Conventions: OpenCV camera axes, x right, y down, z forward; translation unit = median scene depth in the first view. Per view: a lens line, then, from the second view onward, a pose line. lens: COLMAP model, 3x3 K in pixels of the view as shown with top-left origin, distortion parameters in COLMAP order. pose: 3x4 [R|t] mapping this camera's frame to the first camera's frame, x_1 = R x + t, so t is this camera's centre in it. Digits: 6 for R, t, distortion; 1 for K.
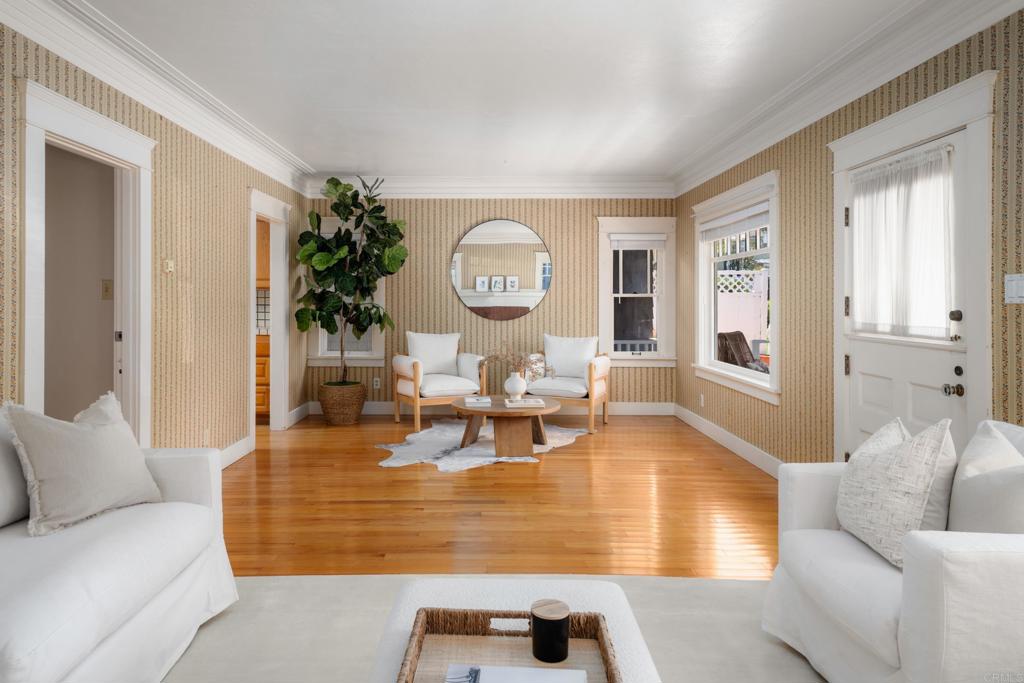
lens RADIAL K [[643.6, 0, 486.7], [0, 643.6, 299.9], [0, 0, 1]] dist [0.029824, -0.001809]
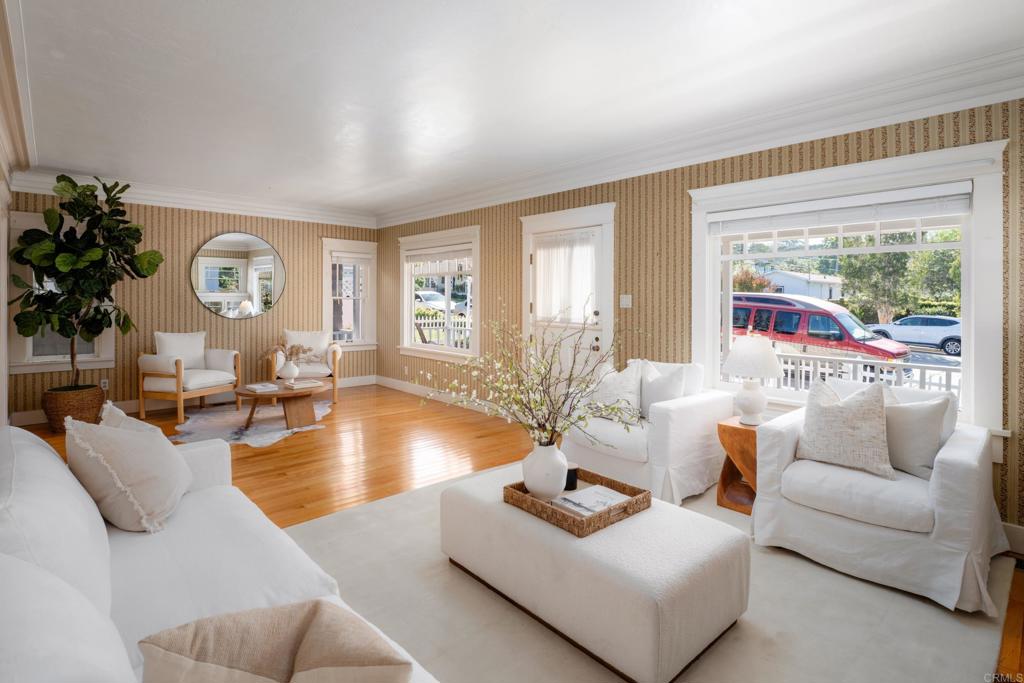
lens RADIAL K [[508.6, 0, 507.5], [0, 508.6, 303.5], [0, 0, 1]] dist [-0.011790, 0.002283]
pose [[0.729750, -0.002748, 0.683708, -0.267246], [-0.006075, 0.999926, 0.010502, -0.009837], [-0.683687, -0.011817, 0.729680, -0.001646]]
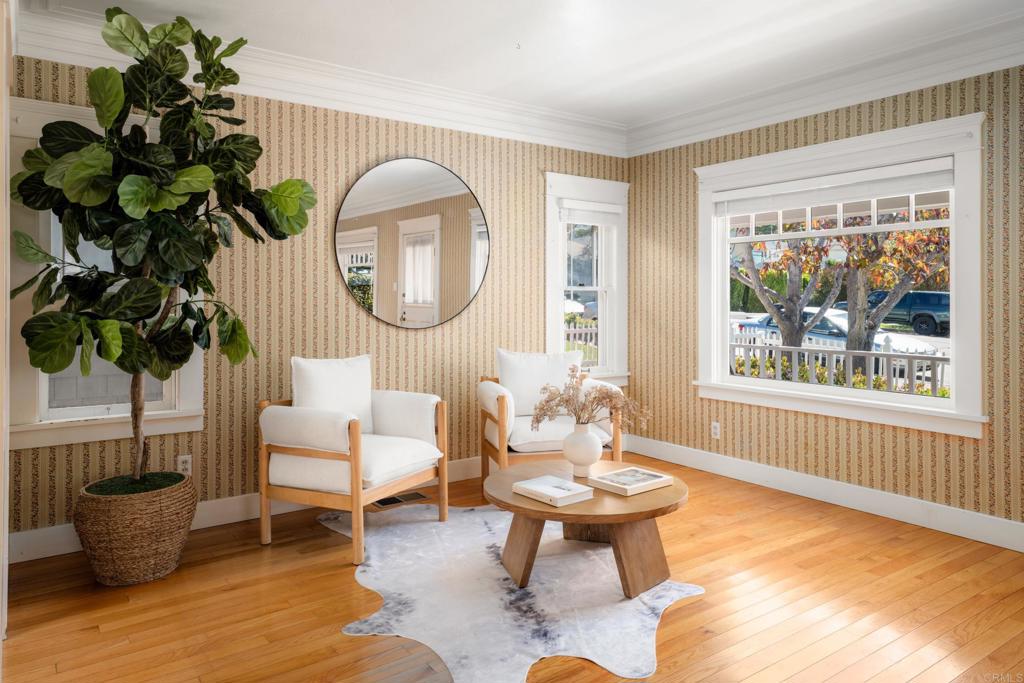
lens RADIAL K [[674.4, 0, 497.3], [0, 674.4, 299.4], [0, 0, 1]] dist [0.033177, -0.007773]
pose [[0.808962, -0.001324, 0.587860, -0.299535], [0.000831, 0.999999, 0.001109, 0.004101], [-0.587861, -0.000408, 0.808962, 0.480342]]
